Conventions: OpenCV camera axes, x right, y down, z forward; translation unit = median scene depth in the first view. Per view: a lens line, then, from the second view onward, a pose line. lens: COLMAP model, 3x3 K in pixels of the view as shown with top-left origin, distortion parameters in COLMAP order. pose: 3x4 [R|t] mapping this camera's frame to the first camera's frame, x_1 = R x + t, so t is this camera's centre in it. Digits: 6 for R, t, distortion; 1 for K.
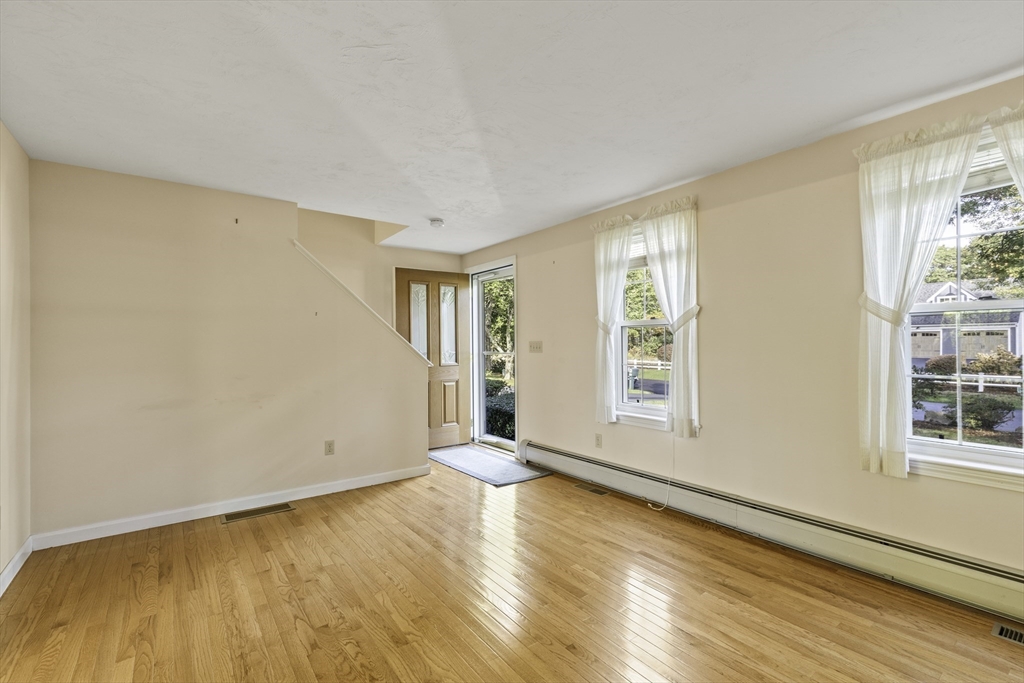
lens RADIAL K [[466.2, 0, 530.7], [0, 466.2, 342.9], [0, 0, 1]] dist [0.008463, 0.001402]
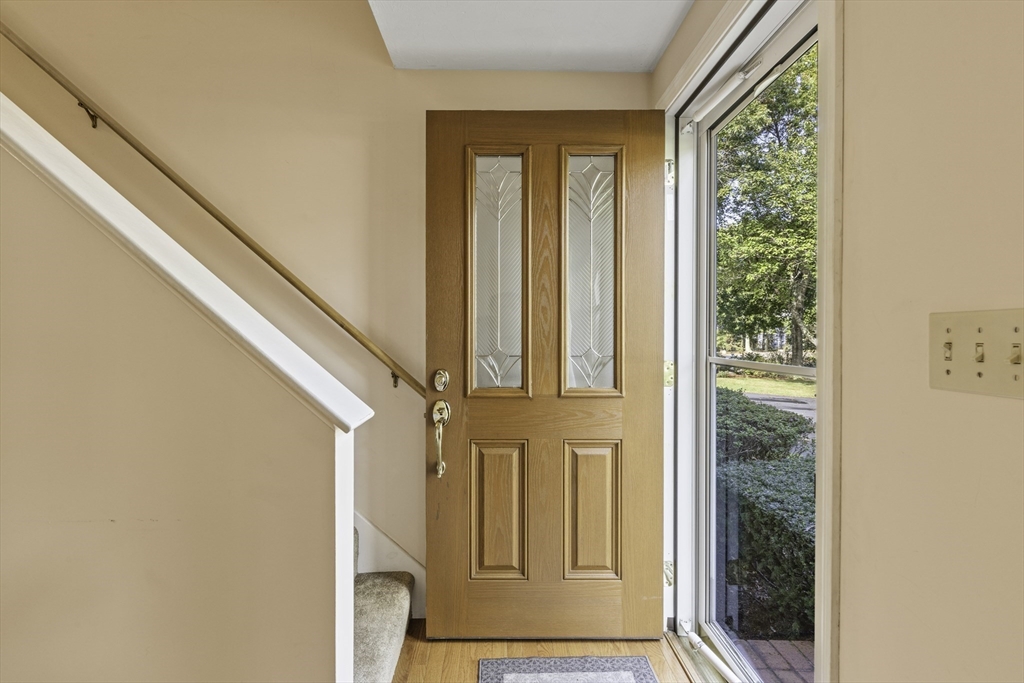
lens RADIAL K [[485.0, 0, 509.5], [0, 485.0, 335.8], [0, 0, 1]] dist [0.004262, -0.001205]
pose [[0.802988, 0.013458, -0.595843, -0.017450], [-0.009888, 0.999908, 0.009259, 0.002909], [0.595913, -0.001543, 0.803047, 0.683876]]
